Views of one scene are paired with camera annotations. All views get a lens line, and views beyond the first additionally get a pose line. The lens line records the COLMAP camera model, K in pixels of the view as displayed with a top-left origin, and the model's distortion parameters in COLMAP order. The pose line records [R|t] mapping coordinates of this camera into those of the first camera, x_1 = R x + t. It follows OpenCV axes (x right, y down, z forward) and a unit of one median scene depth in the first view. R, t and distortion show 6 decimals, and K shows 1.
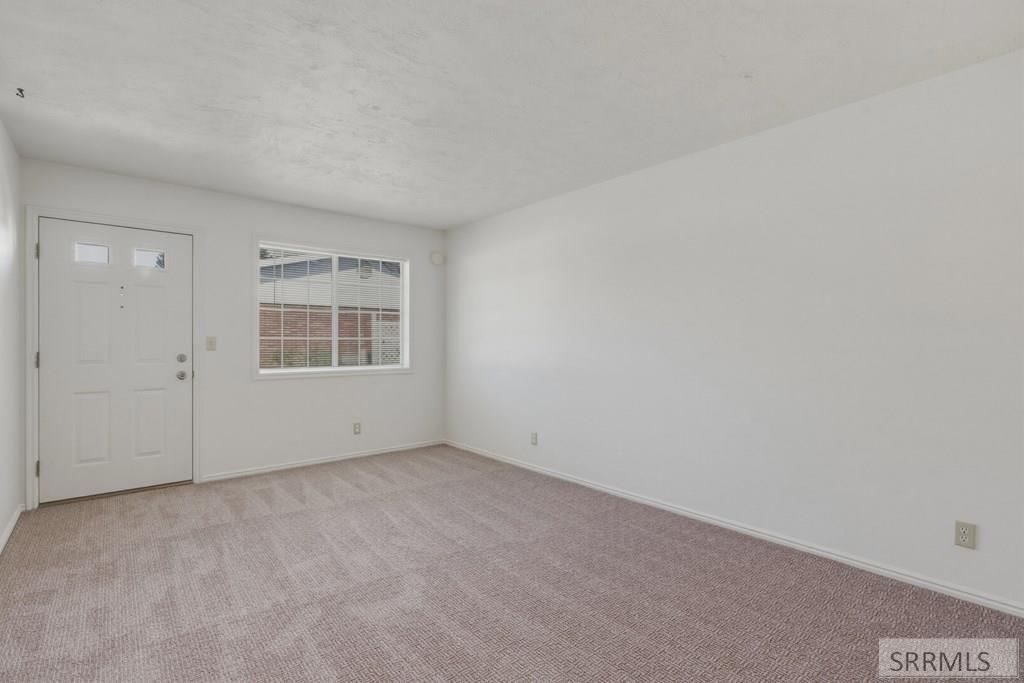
lens RADIAL K [[451.8, 0, 506.4], [0, 451.8, 340.4], [0, 0, 1]] dist [-0.004514, -0.000101]
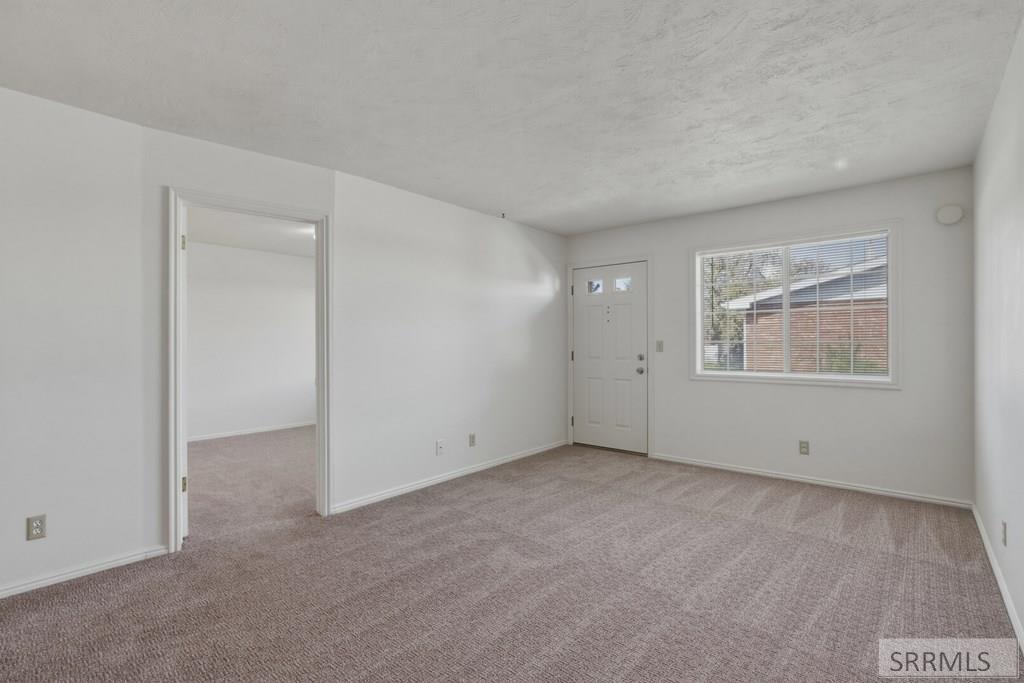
lens RADIAL K [[451.8, 0, 506.4], [0, 451.8, 340.4], [0, 0, 1]] dist [-0.004514, -0.000101]
pose [[0.212692, -0.008193, -0.977085, 0.494066], [0.003830, 0.999964, -0.007551, -0.001022], [0.977112, -0.002137, 0.212716, 0.372065]]
